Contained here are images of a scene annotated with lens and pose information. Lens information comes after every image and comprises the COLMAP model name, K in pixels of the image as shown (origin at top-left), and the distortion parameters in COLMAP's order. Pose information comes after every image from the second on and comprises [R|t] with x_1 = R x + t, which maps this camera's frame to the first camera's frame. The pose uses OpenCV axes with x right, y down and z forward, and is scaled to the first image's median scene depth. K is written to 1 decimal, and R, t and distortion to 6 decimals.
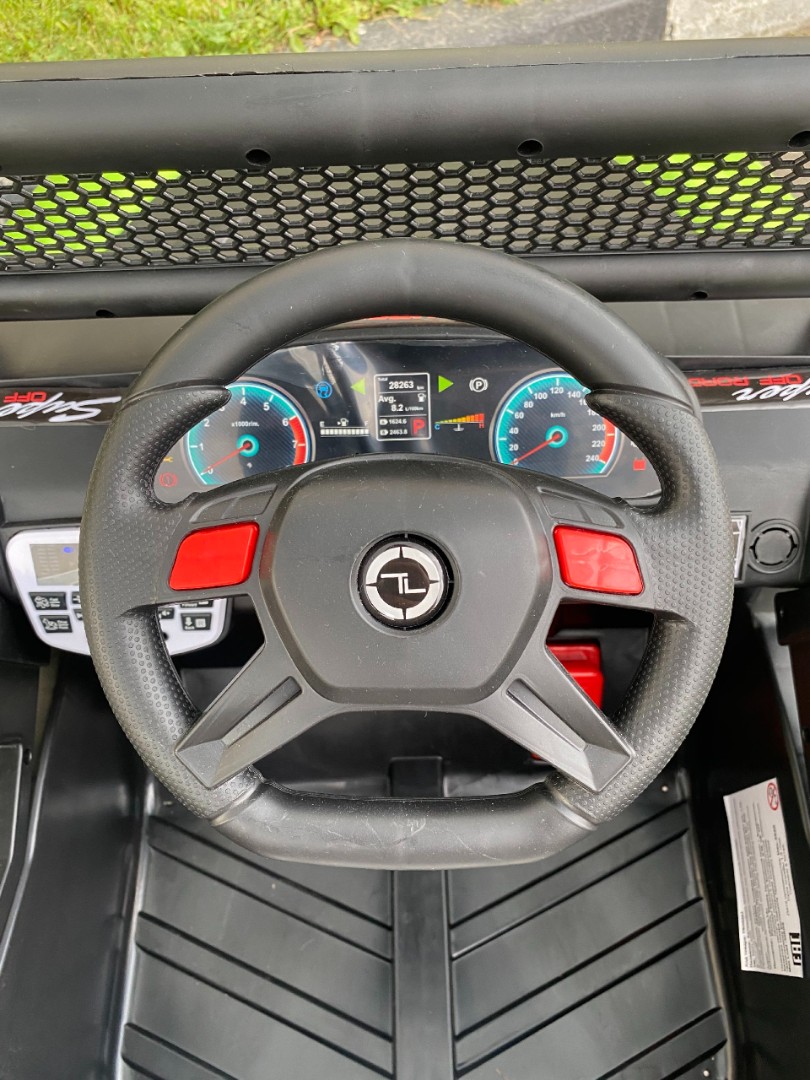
lens RADIAL K [[819.5, 0, 405.7], [0, 819.5, 540.7], [0, 0, 1]] dist [0.093658, -0.236935]
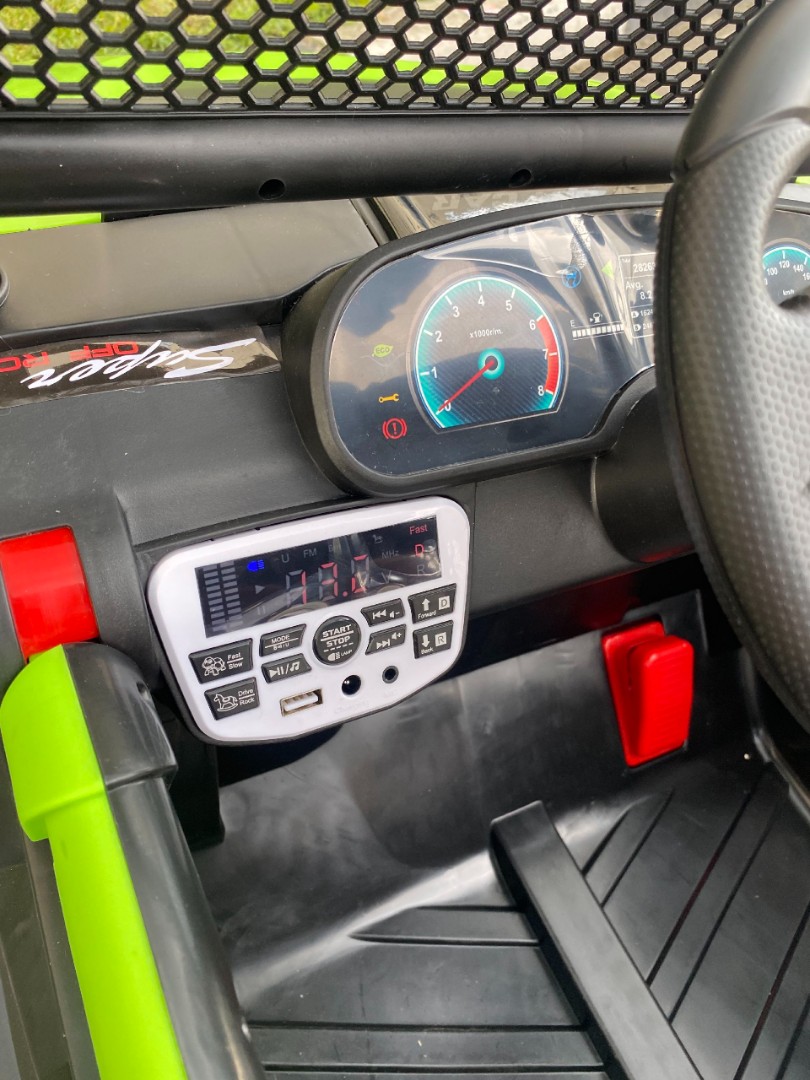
lens RADIAL K [[829.5, 0, 401.5], [0, 829.5, 522.8], [0, 0, 1]] dist [0.011851, -0.007910]
pose [[0.884266, -0.181285, 0.430360, -0.598276], [0.242442, 0.965861, -0.091289, 0.066229], [-0.399119, 0.185061, 0.898029, 0.408117]]
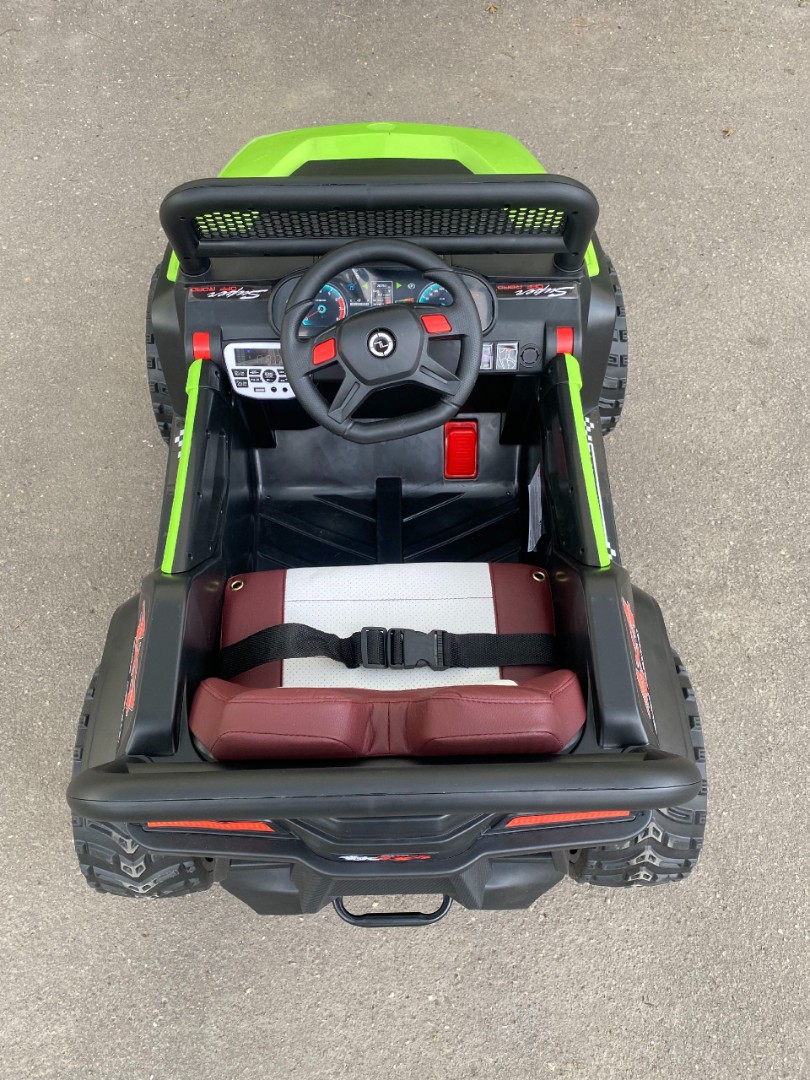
lens RADIAL K [[799.8, 0, 406.3], [0, 799.8, 556.9], [0, 0, 1]] dist [0.000024, 0.001051]
pose [[0.999739, 0.011816, 0.019567, 0.031996], [-0.014215, 0.991750, 0.127397, 0.328333], [-0.017900, -0.127642, 0.991659, -1.571349]]
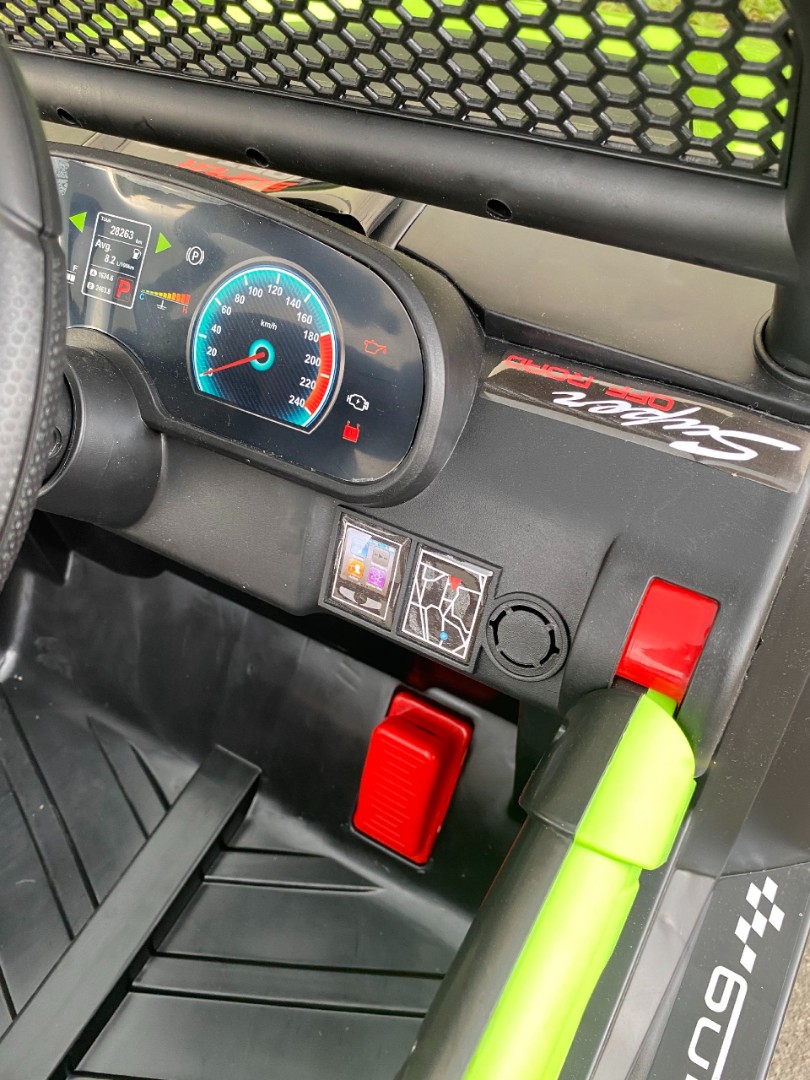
lens RADIAL K [[829.6, 0, 404.1], [0, 829.6, 535.1], [0, 0, 1]] dist [0.000011, 0.005681]
pose [[0.853935, 0.371641, -0.364251, 0.604756], [-0.385128, 0.922084, 0.037915, -0.056809], [0.349960, 0.107906, 0.930529, 0.388763]]
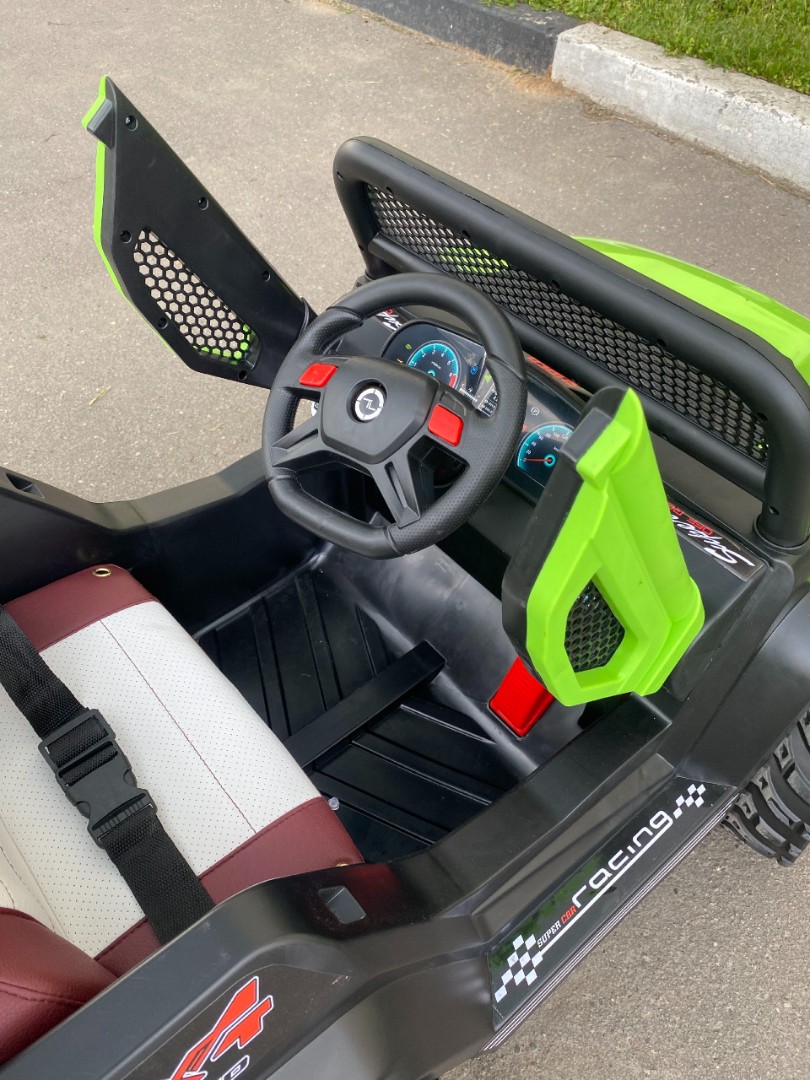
lens RADIAL K [[805.9, 0, 401.4], [0, 805.9, 543.2], [0, 0, 1]] dist [0.073656, -0.100032]
pose [[0.627371, 0.599289, -0.497250, 0.921056], [-0.652912, 0.752814, 0.083529, 0.063425], [0.424395, 0.272257, 0.863577, -0.528103]]
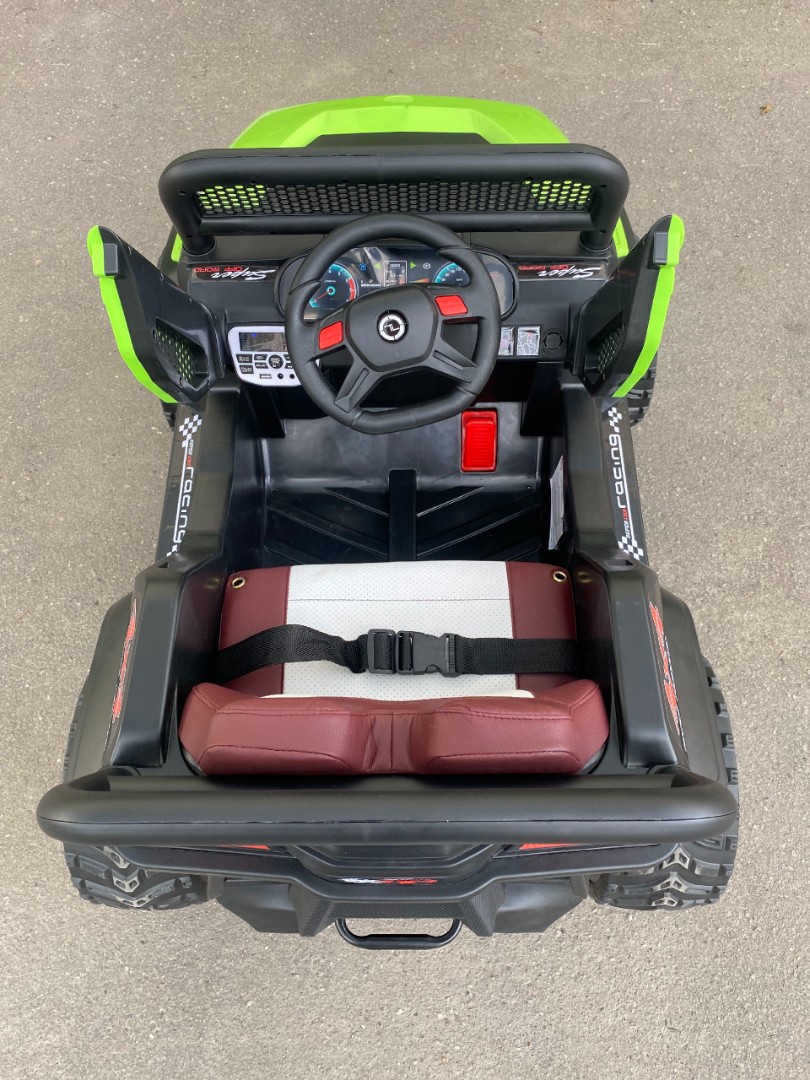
lens RADIAL K [[806.9, 0, 398.8], [0, 806.9, 543.8], [0, 0, 1]] dist [0.003495, -0.003900]
pose [[0.999583, 0.024143, -0.015826, 0.062258], [-0.021947, 0.991699, 0.126695, 0.316971], [0.018753, -0.126295, 0.991815, -1.439415]]
